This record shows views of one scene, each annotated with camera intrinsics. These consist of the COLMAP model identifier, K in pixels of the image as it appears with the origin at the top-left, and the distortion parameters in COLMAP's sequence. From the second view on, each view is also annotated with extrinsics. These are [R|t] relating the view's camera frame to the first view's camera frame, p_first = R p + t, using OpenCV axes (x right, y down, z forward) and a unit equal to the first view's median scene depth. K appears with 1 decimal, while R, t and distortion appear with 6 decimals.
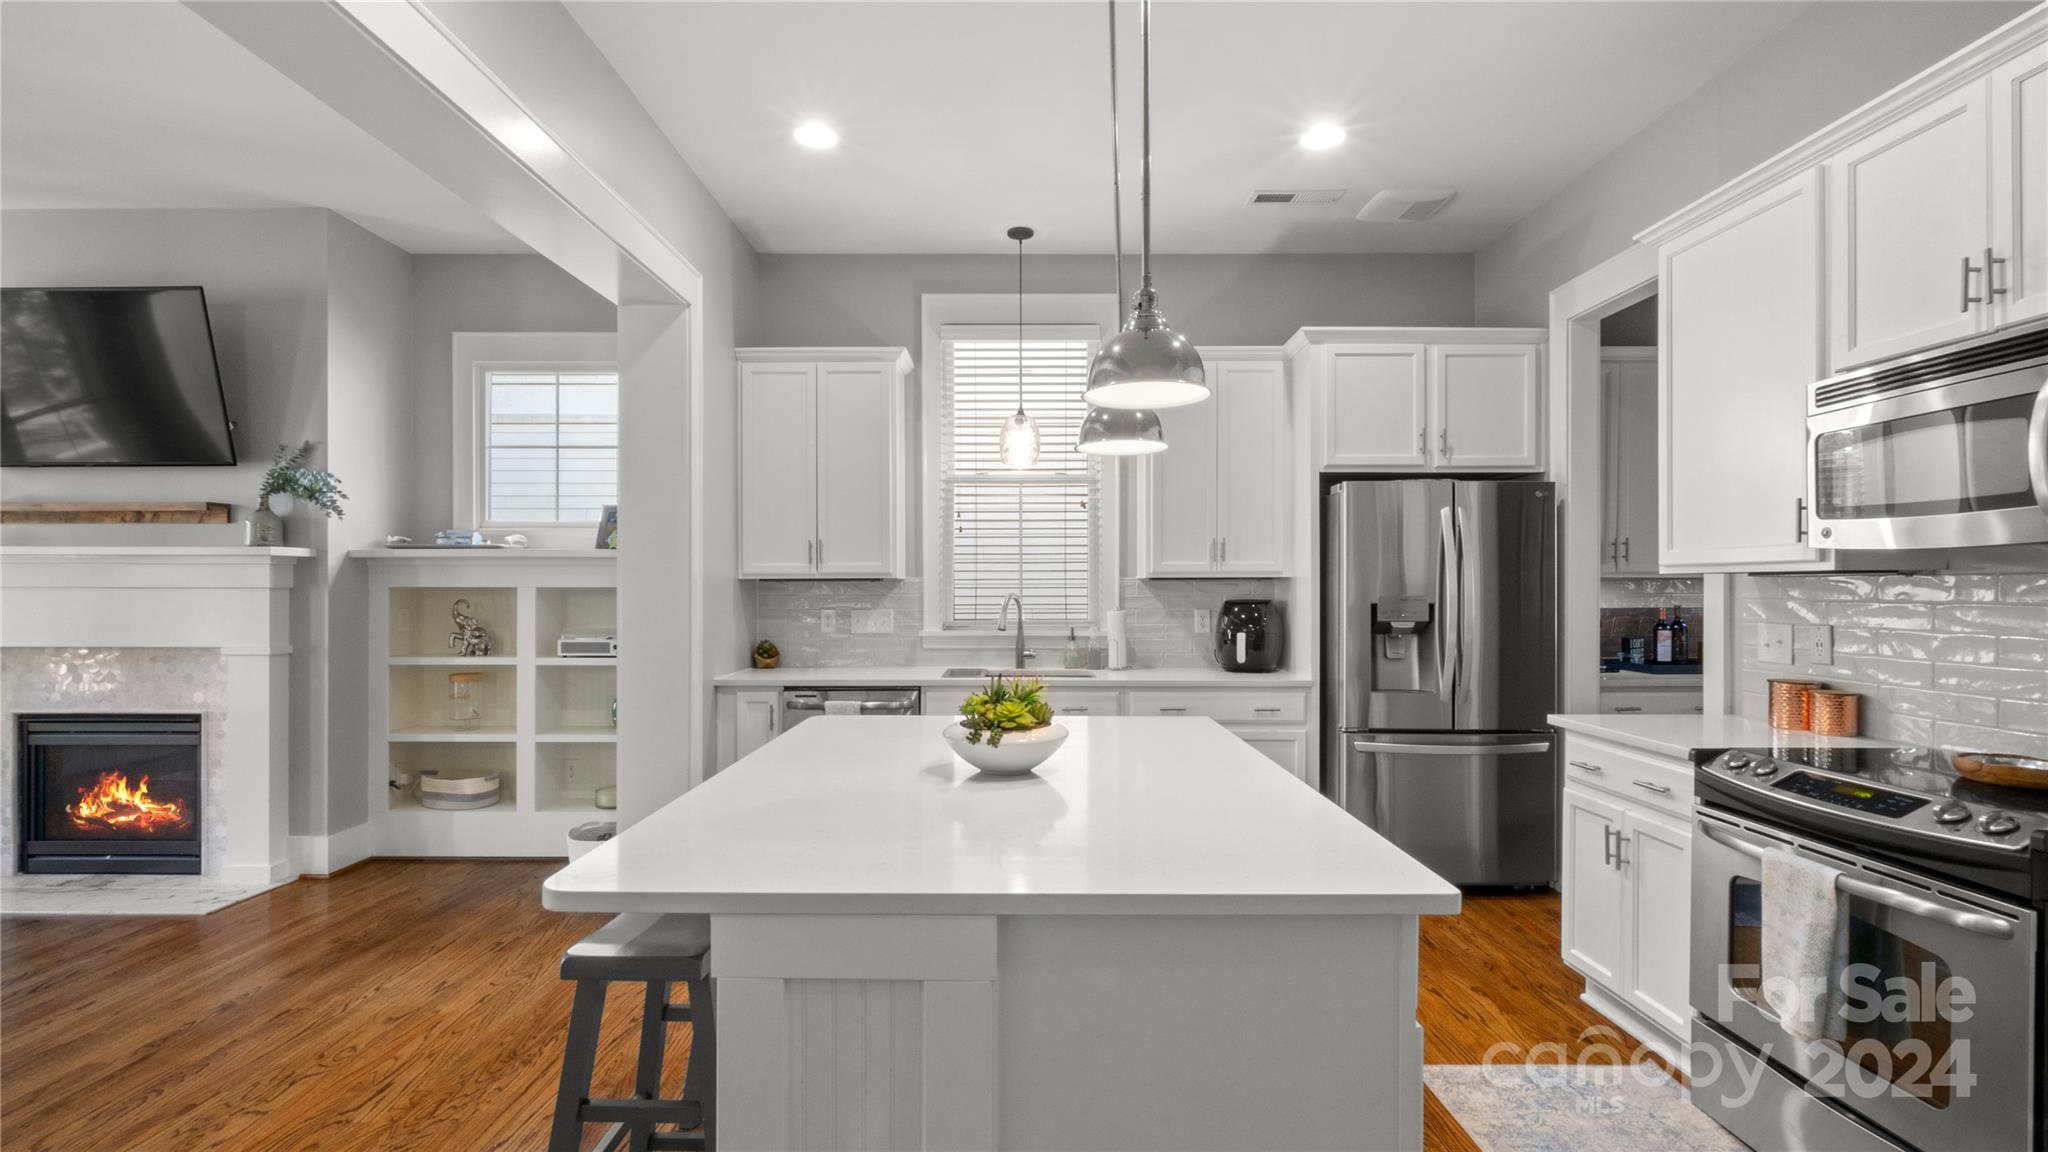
lens RADIAL K [[897.3, 0, 1020.4], [0, 897.3, 591.5], [0, 0, 1]] dist [0.001100, 0.000499]
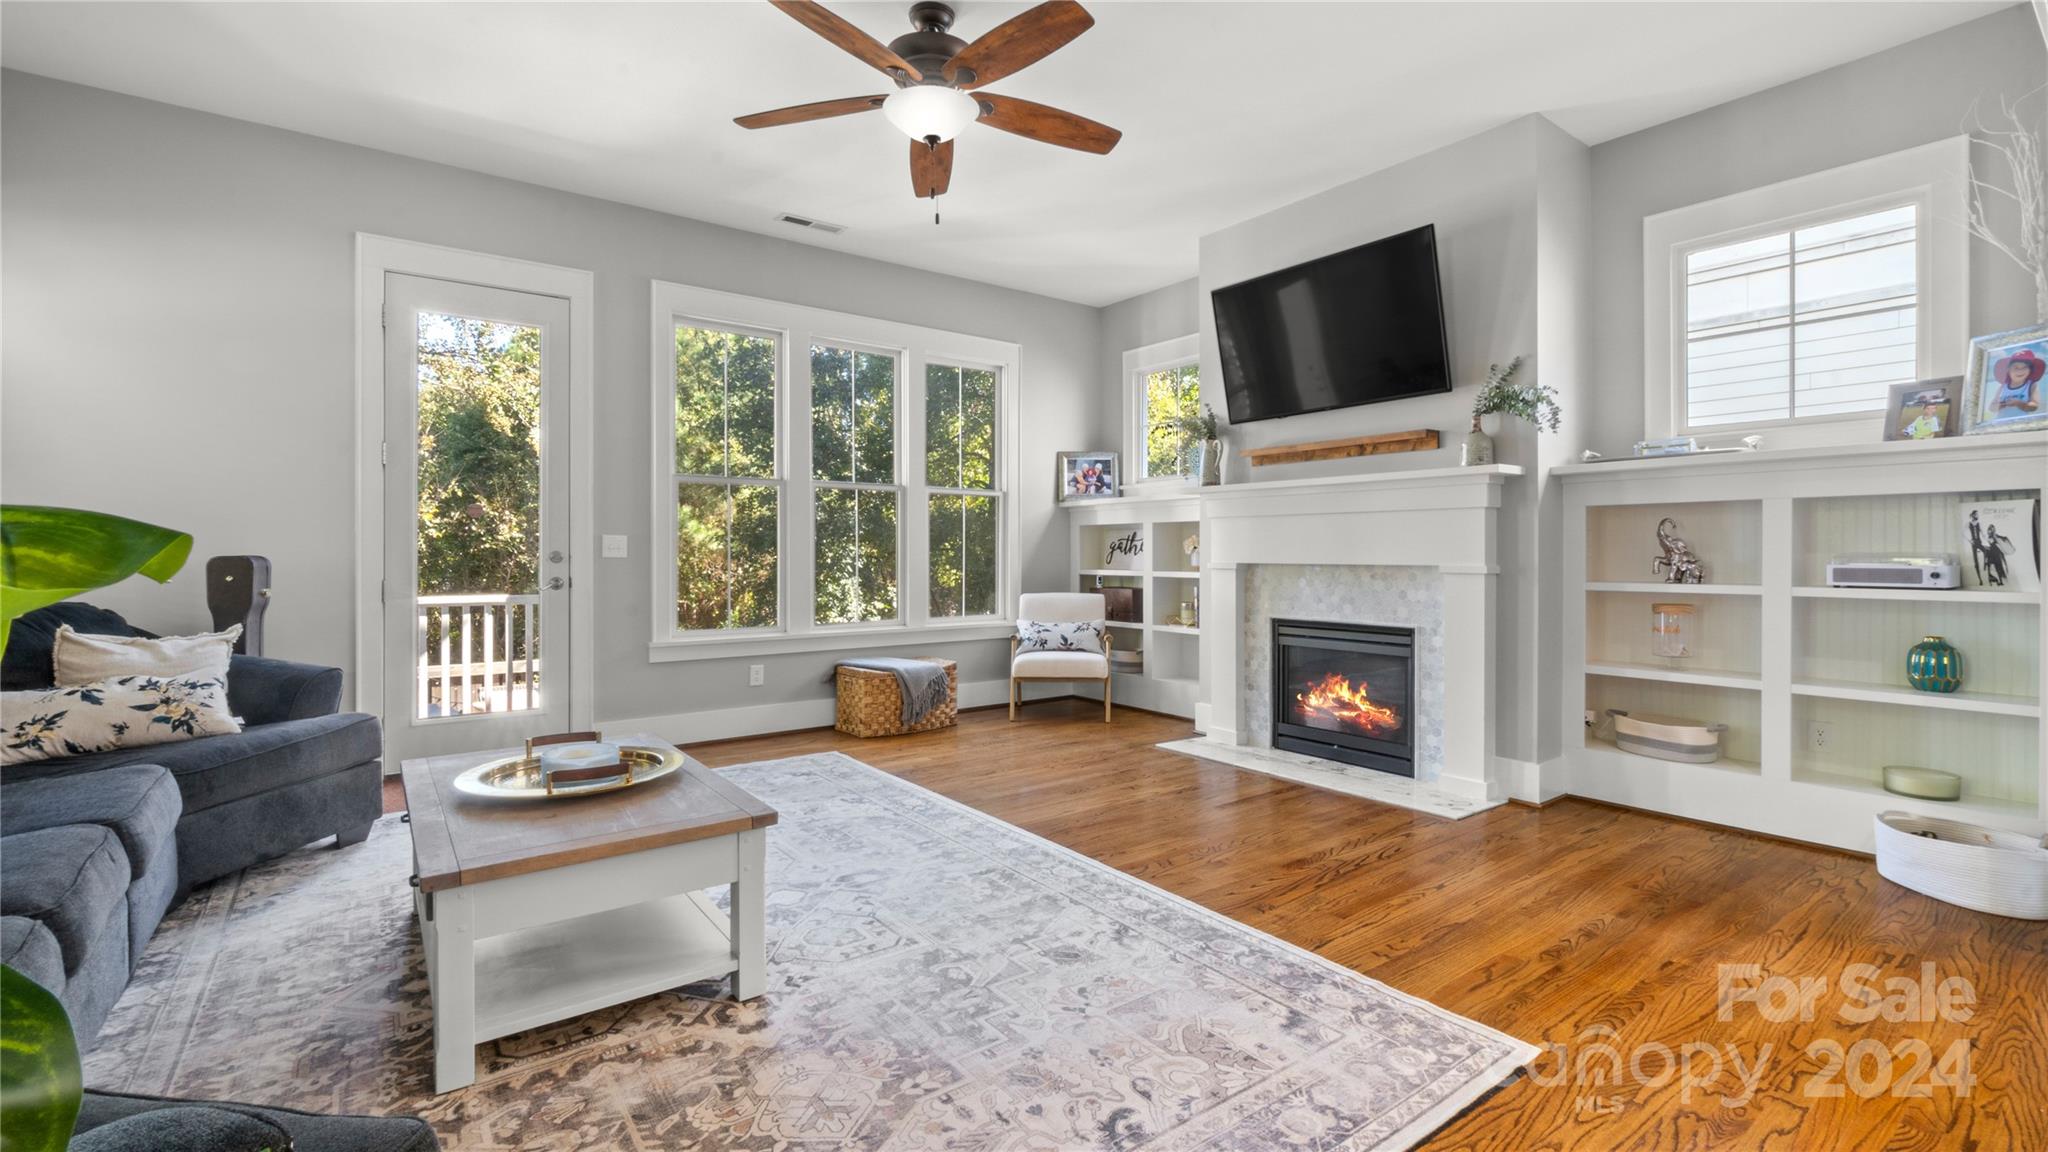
lens RADIAL K [[901.5, 0, 1025.3], [0, 901.5, 545.6], [0, 0, 1]] dist [-0.000631, 0.000094]
pose [[0.602695, -0.006908, -0.797941, -0.331703], [0.001012, 0.999968, -0.007892, 0.045821], [0.797971, 0.003949, 0.602683, -0.020255]]
